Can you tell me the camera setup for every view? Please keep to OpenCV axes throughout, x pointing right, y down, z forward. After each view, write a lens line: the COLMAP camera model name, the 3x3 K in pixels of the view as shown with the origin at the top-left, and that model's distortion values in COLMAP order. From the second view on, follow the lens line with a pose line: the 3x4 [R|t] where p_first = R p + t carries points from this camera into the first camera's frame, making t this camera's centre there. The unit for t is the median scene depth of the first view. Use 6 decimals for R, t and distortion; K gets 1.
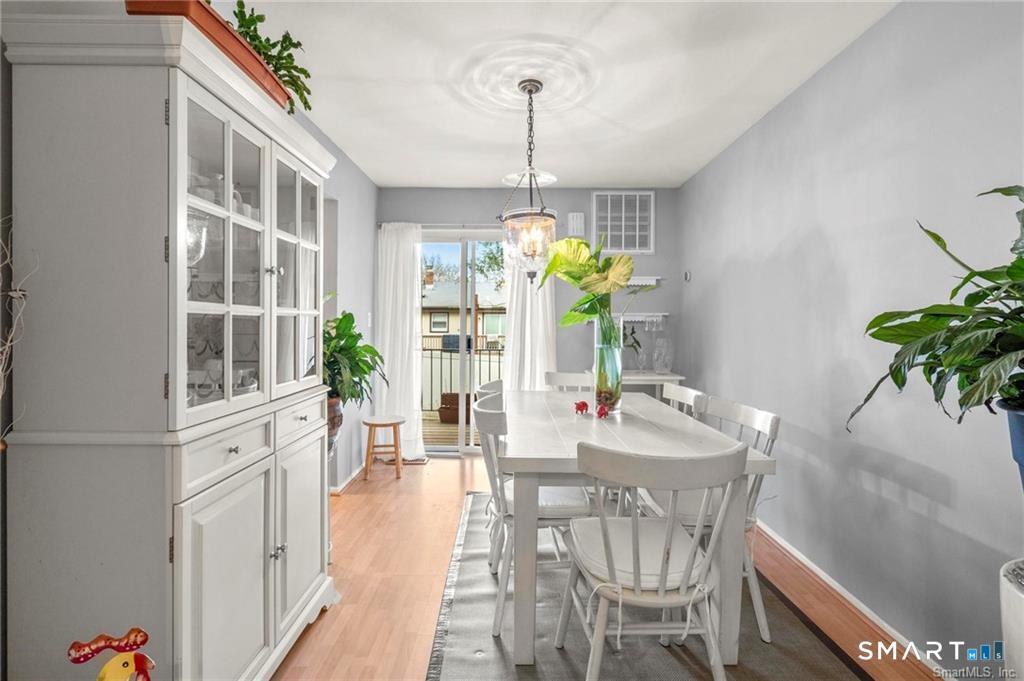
lens RADIAL K [[468.3, 0, 513.9], [0, 468.3, 333.4], [0, 0, 1]] dist [-0.007511, 0.003632]
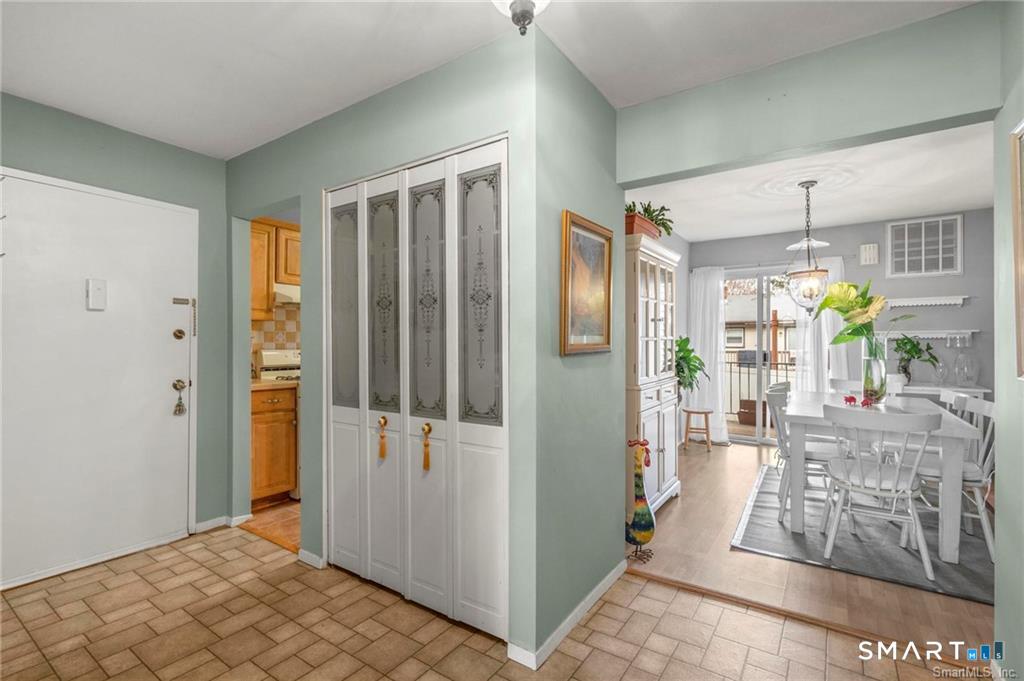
lens RADIAL K [[468.3, 0, 514.3], [0, 468.3, 340.1], [0, 0, 1]] dist [-0.007511, 0.003632]
pose [[0.828484, -0.008958, -0.559941, 0.084208], [-0.001348, 0.999837, -0.017990, -0.000566], [0.560011, 0.015659, 0.828337, -0.706881]]
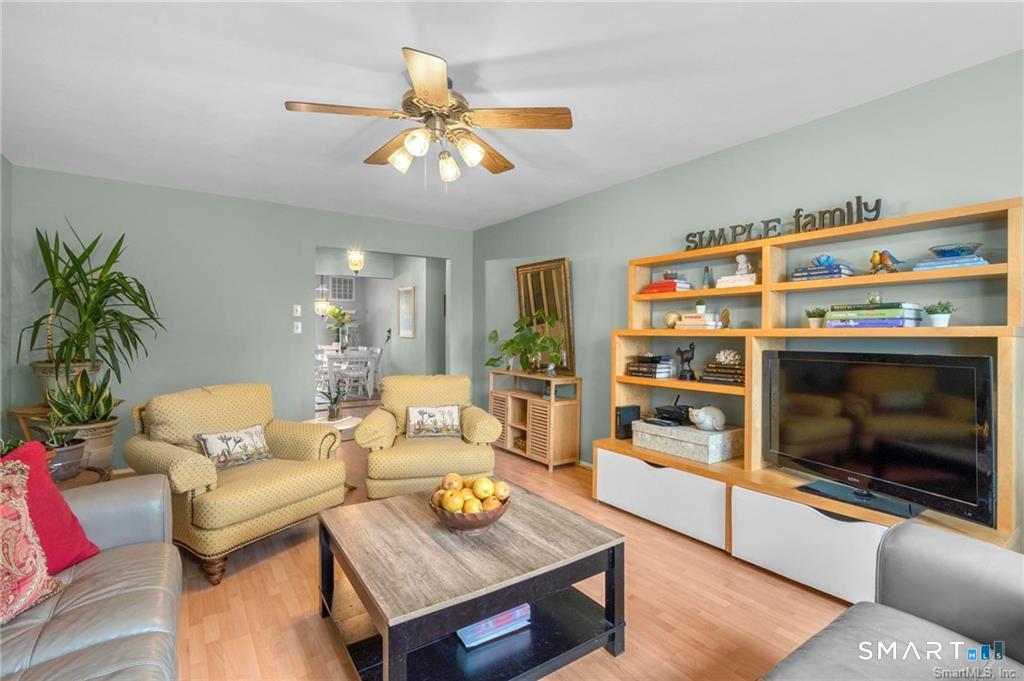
lens RADIAL K [[468.3, 0, 507.0], [0, 468.3, 333.2], [0, 0, 1]] dist [-0.007511, 0.003632]
pose [[0.817345, -0.005506, 0.576122, -0.833788], [0.004678, 0.999985, 0.002920, 0.005973], [-0.576129, 0.000308, 0.817359, -2.650949]]
